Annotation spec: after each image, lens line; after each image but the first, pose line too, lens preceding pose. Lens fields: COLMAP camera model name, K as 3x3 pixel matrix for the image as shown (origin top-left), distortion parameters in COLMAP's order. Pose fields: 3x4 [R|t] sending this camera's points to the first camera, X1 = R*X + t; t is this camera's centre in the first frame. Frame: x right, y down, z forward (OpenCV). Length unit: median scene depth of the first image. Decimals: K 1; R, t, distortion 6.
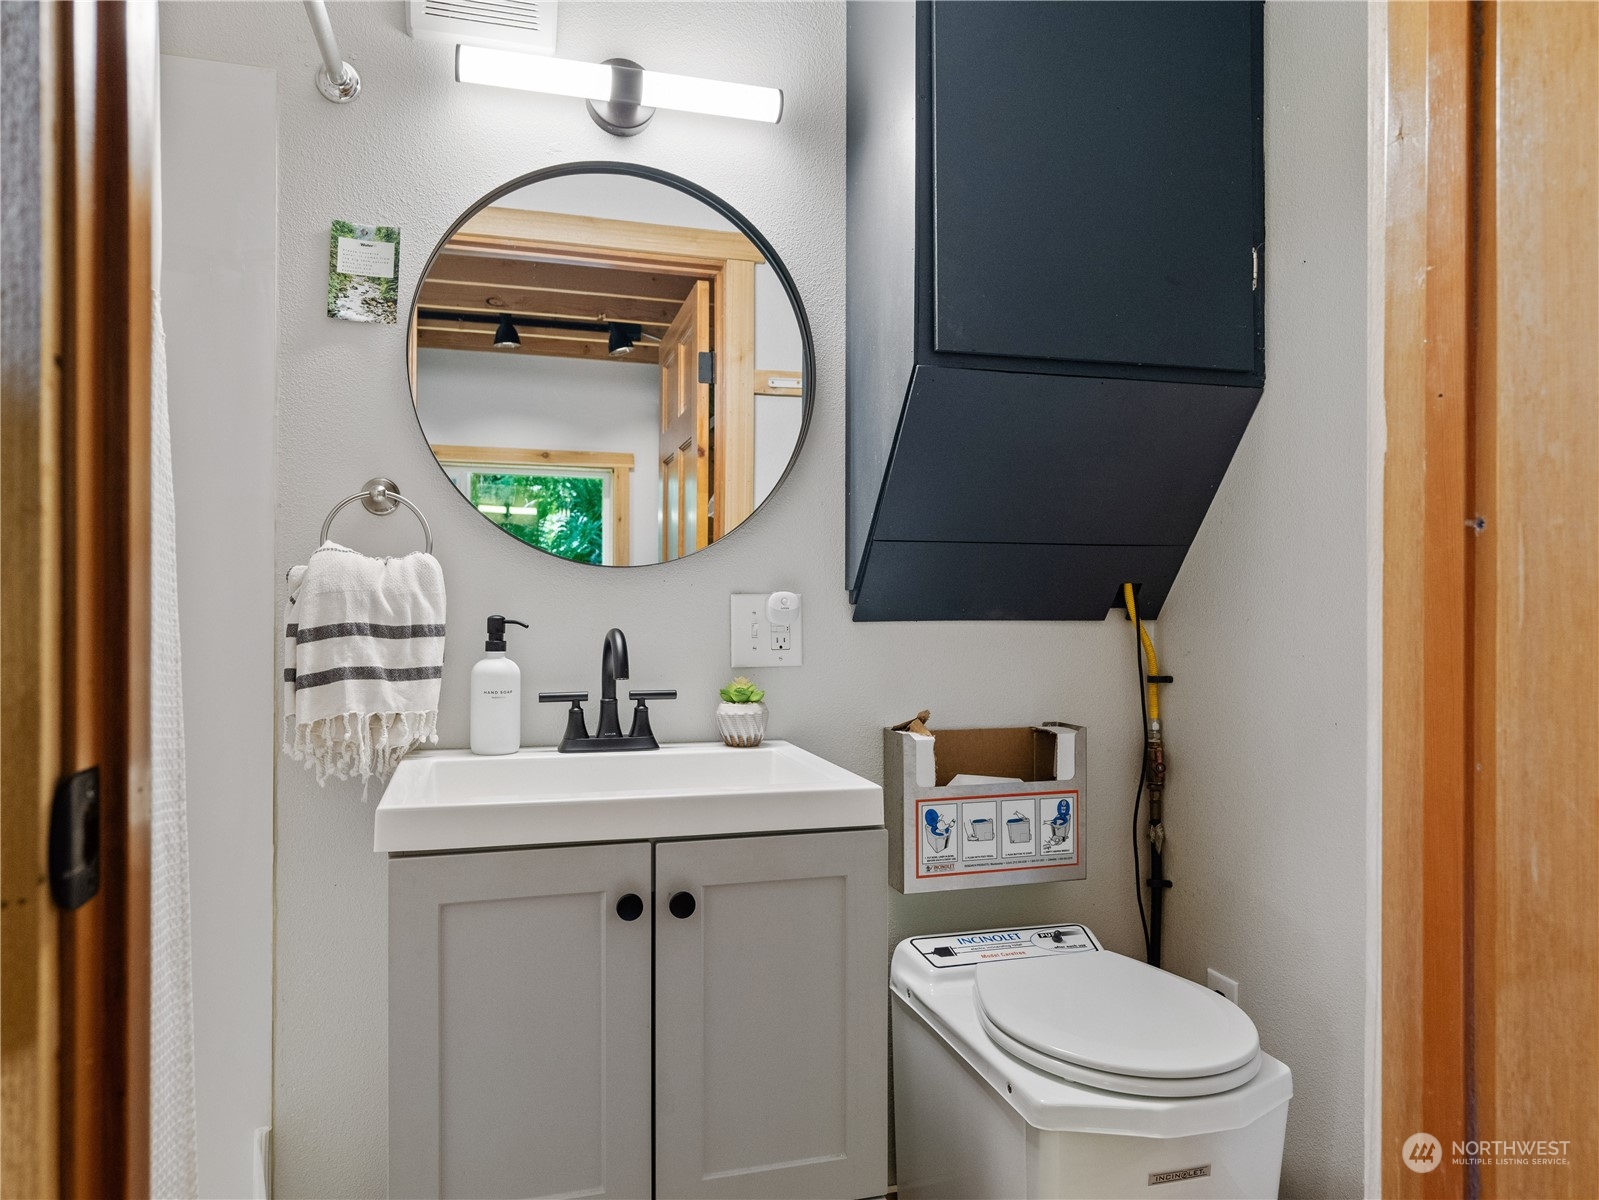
lens RADIAL K [[1068.3, 0, 798.8], [0, 1068.3, 602.1], [0, 0, 1]] dist [0.001197, -0.000208]
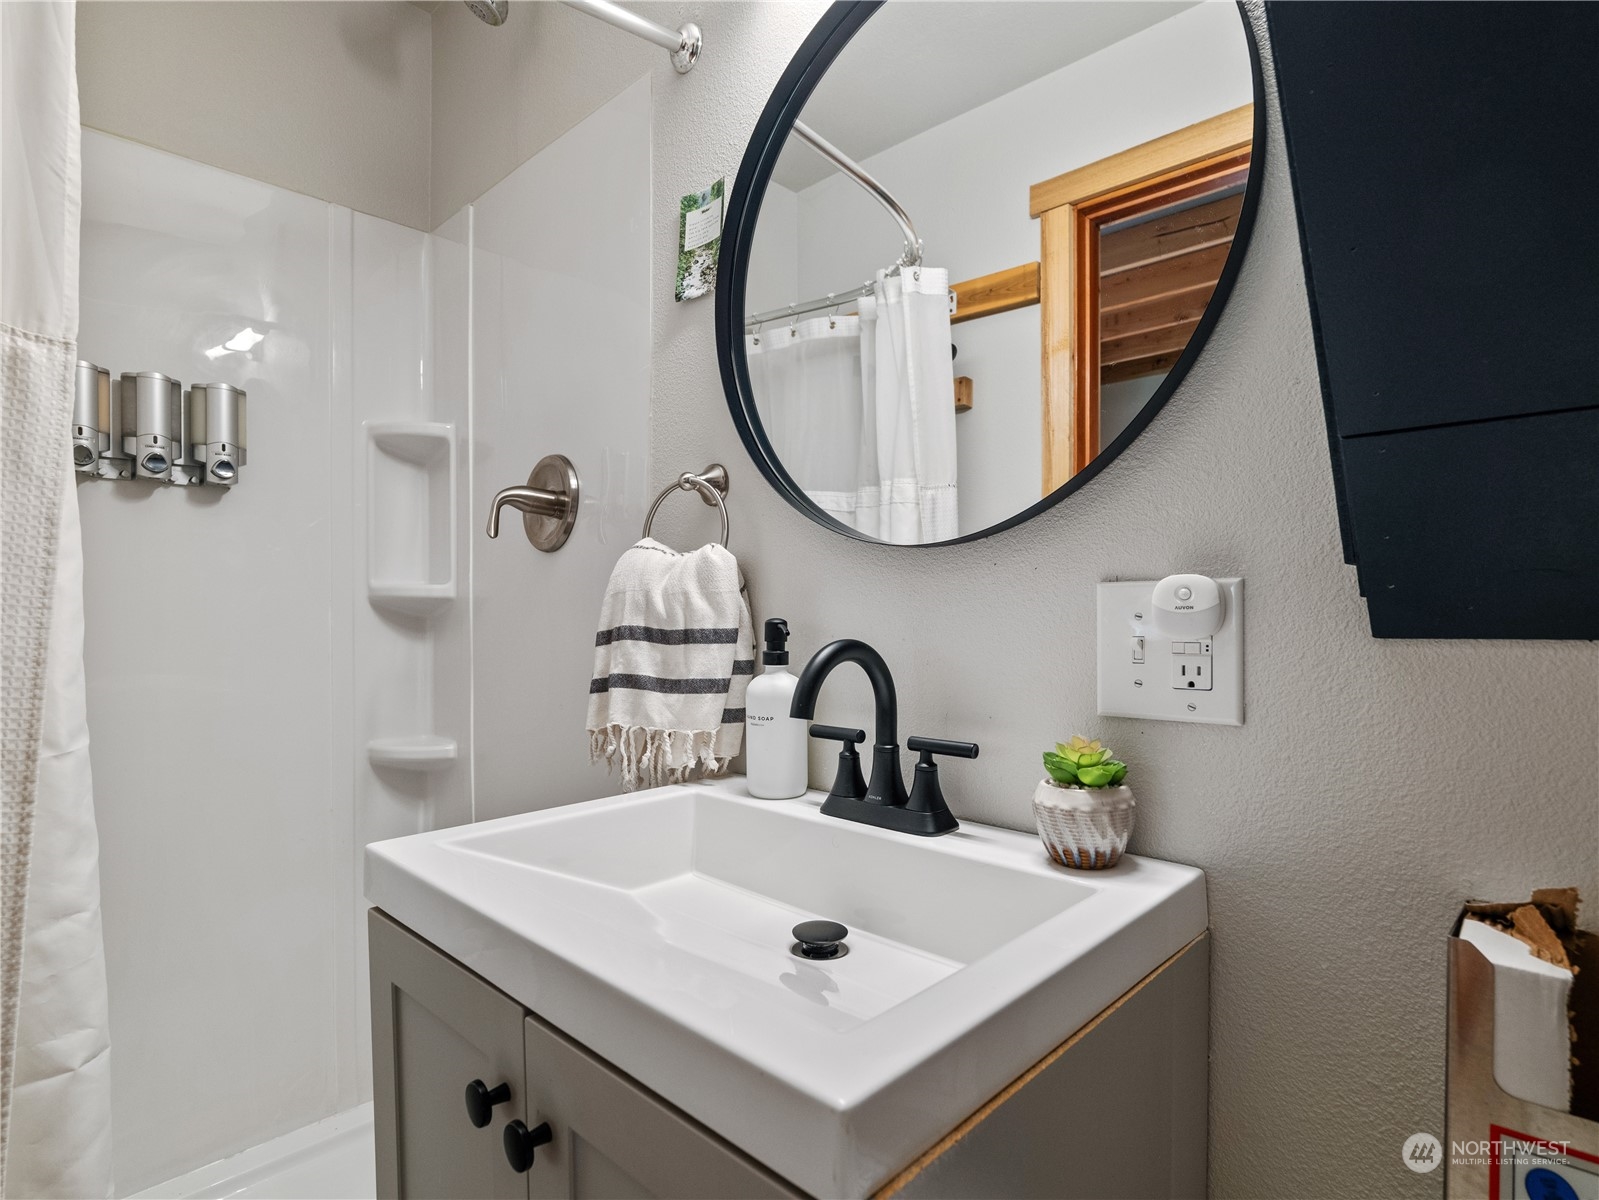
lens RADIAL K [[867.8, 0, 797.1], [0, 867.8, 605.5], [0, 0, 1]] dist [-0.012508, -0.000535]
pose [[0.483127, -0.003542, -0.875543, 0.282571], [0.011142, 0.999936, 0.002103, 0.002026], [0.875479, -0.010771, 0.483135, 0.719174]]
